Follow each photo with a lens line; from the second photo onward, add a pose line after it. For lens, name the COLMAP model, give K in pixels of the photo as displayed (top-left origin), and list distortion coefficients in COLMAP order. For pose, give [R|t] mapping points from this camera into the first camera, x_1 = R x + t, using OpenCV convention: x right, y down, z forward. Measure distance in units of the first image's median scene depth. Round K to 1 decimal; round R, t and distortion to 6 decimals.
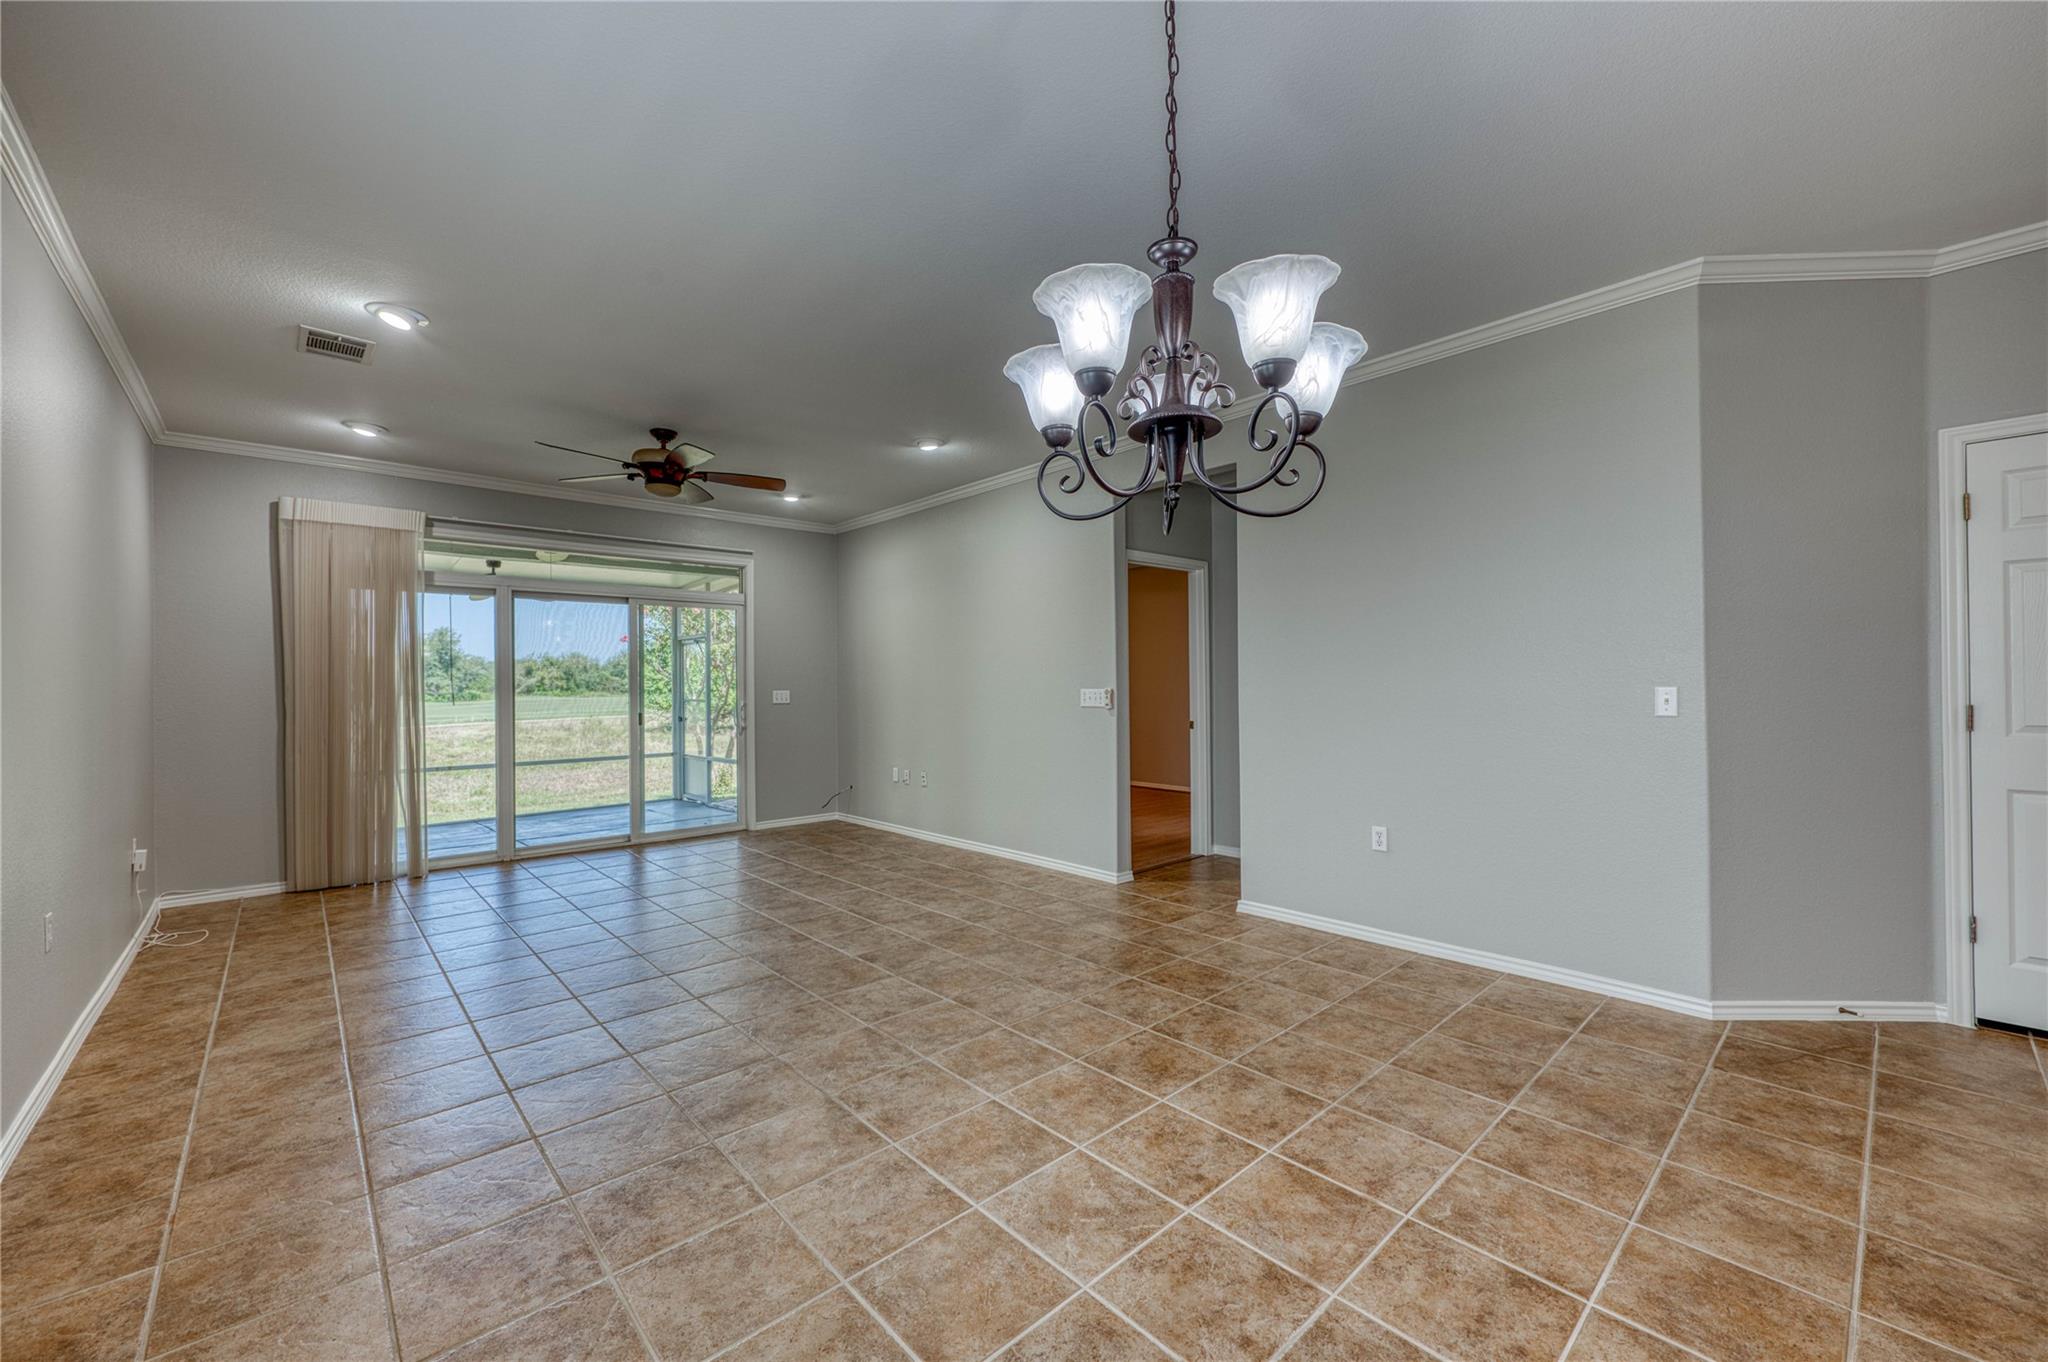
lens RADIAL K [[804.8, 0, 1018.6], [0, 804.8, 699.2], [0, 0, 1]] dist [0.001884, -0.000033]
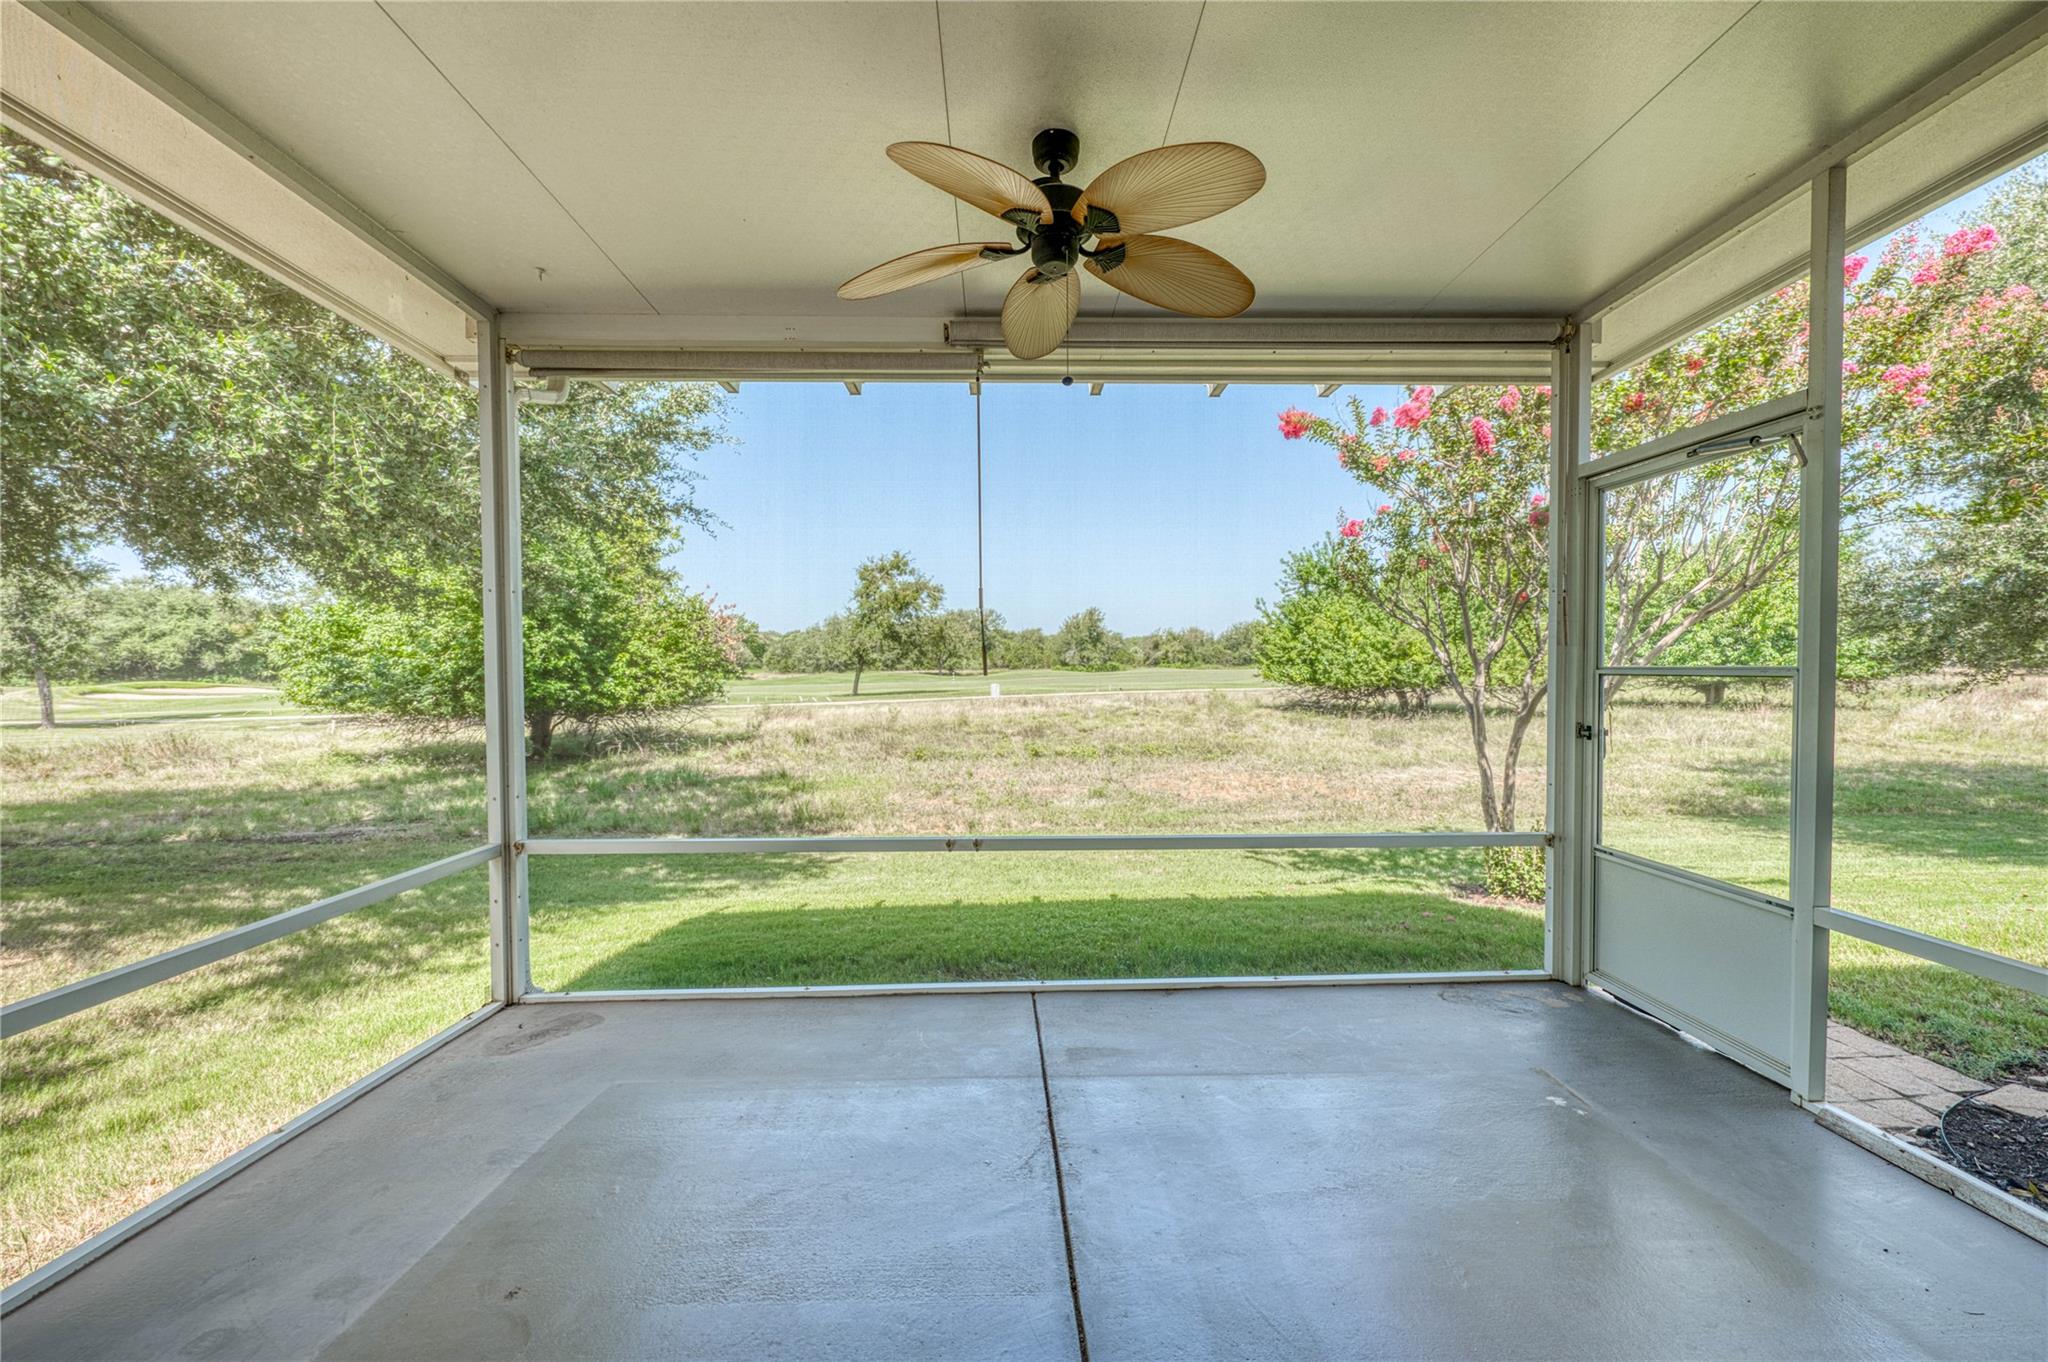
lens RADIAL K [[804.8, 0, 1017.0], [0, 804.8, 677.7], [0, 0, 1]] dist [0.001884, -0.000033]
pose [[0.753836, 0.016952, -0.656844, -0.541948], [-0.012942, 0.999856, 0.010952, 0.004573], [0.656935, 0.000245, 0.753947, 0.879135]]
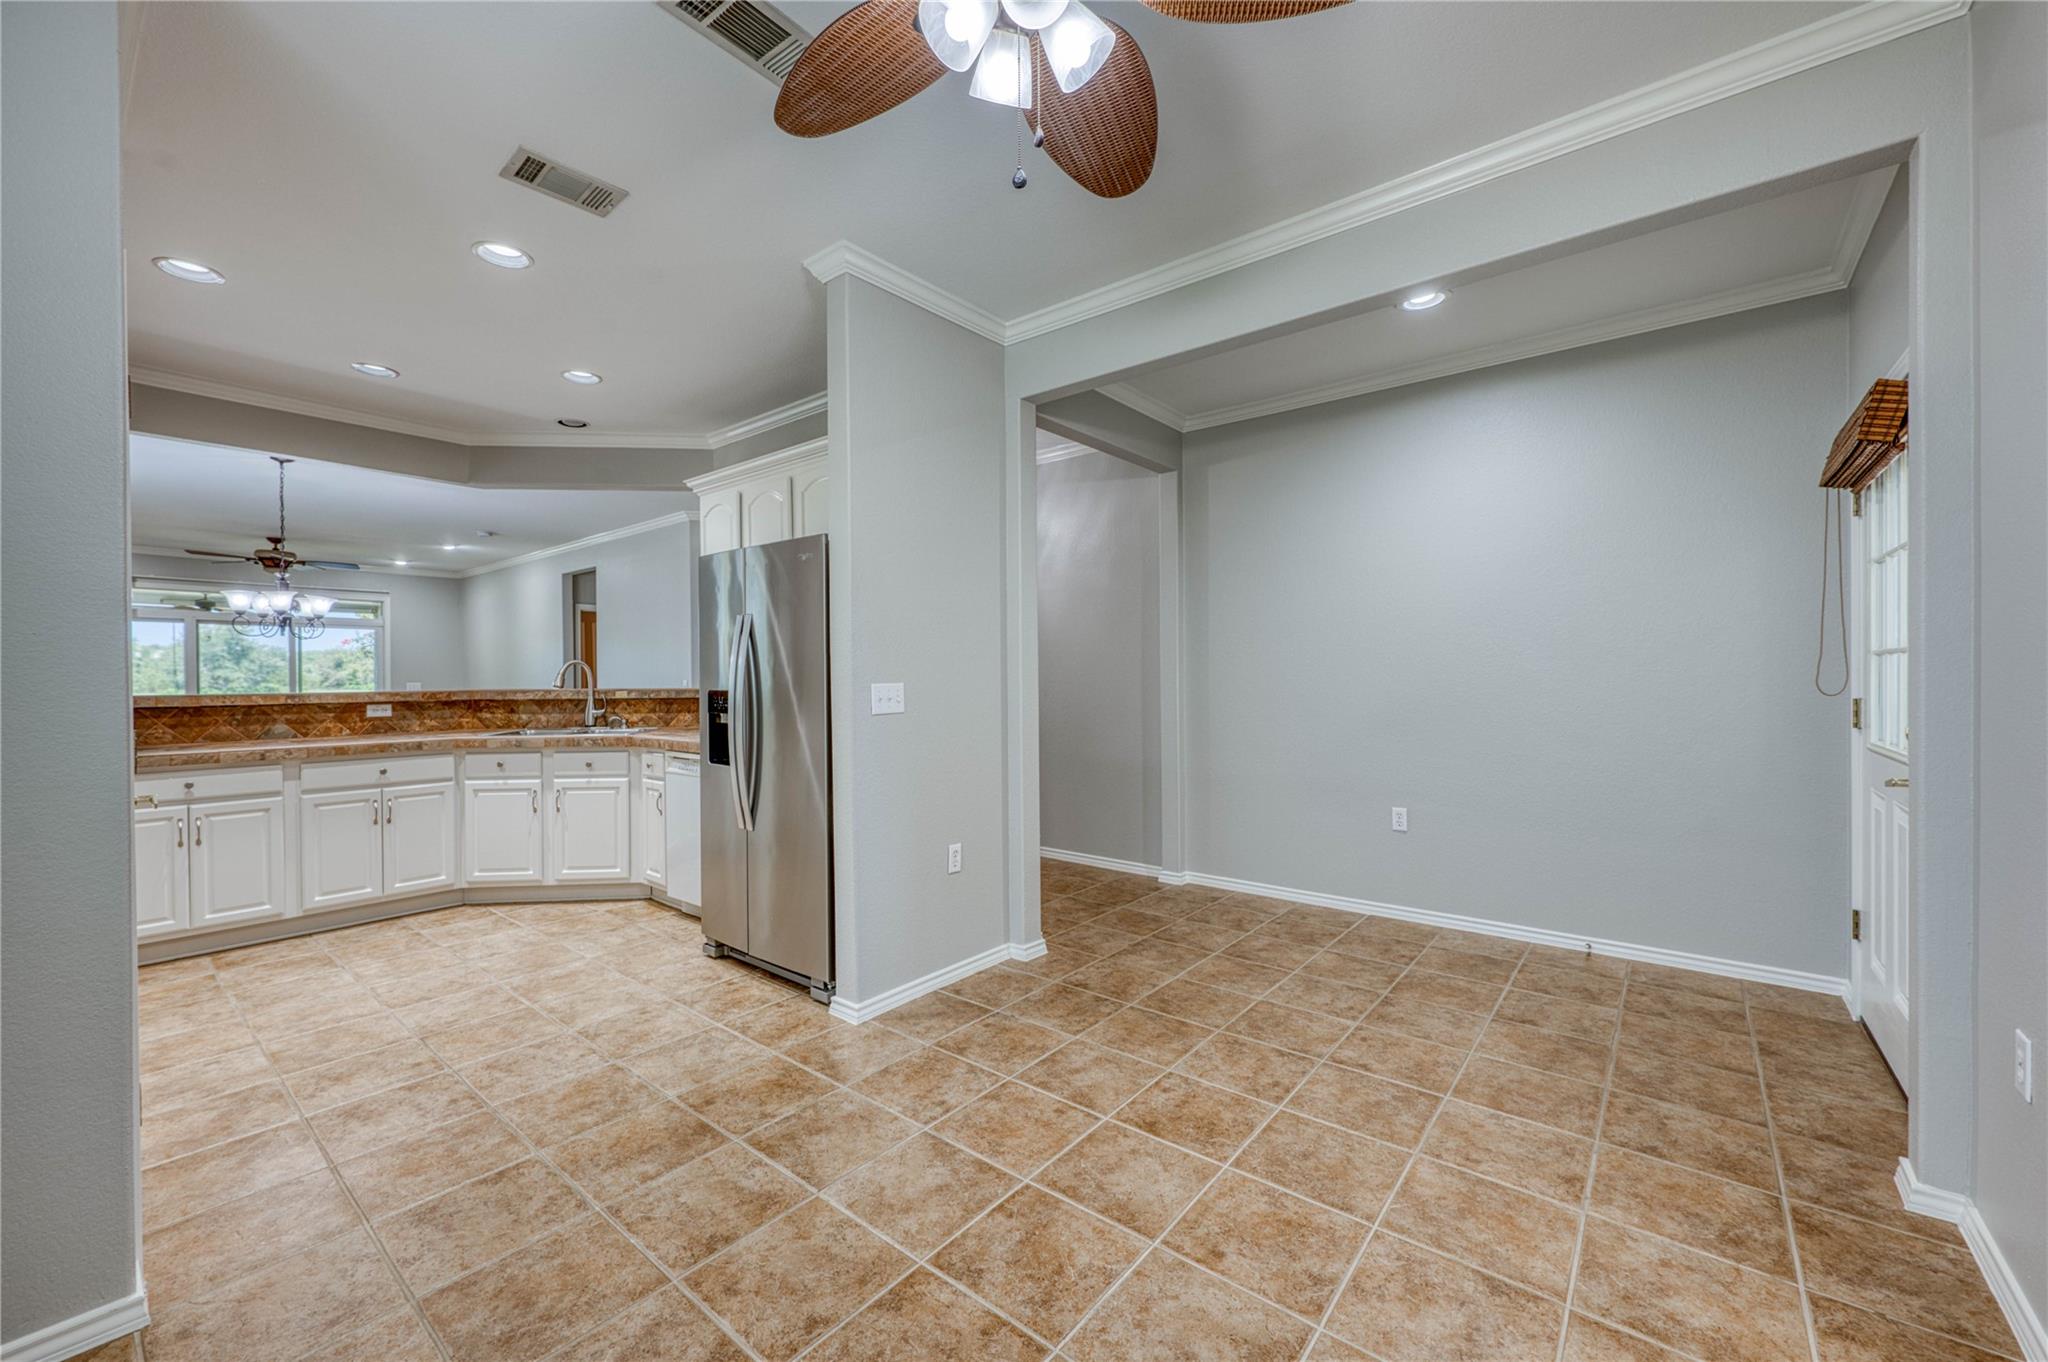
lens RADIAL K [[804.8, 0, 1016.3], [0, 804.8, 680.7], [0, 0, 1]] dist [0.001884, -0.000033]
pose [[0.989457, 0.000360, 0.144830, 0.595138], [0.001799, 0.999889, -0.014774, 0.009278], [-0.144819, 0.014879, 0.989346, -0.646108]]
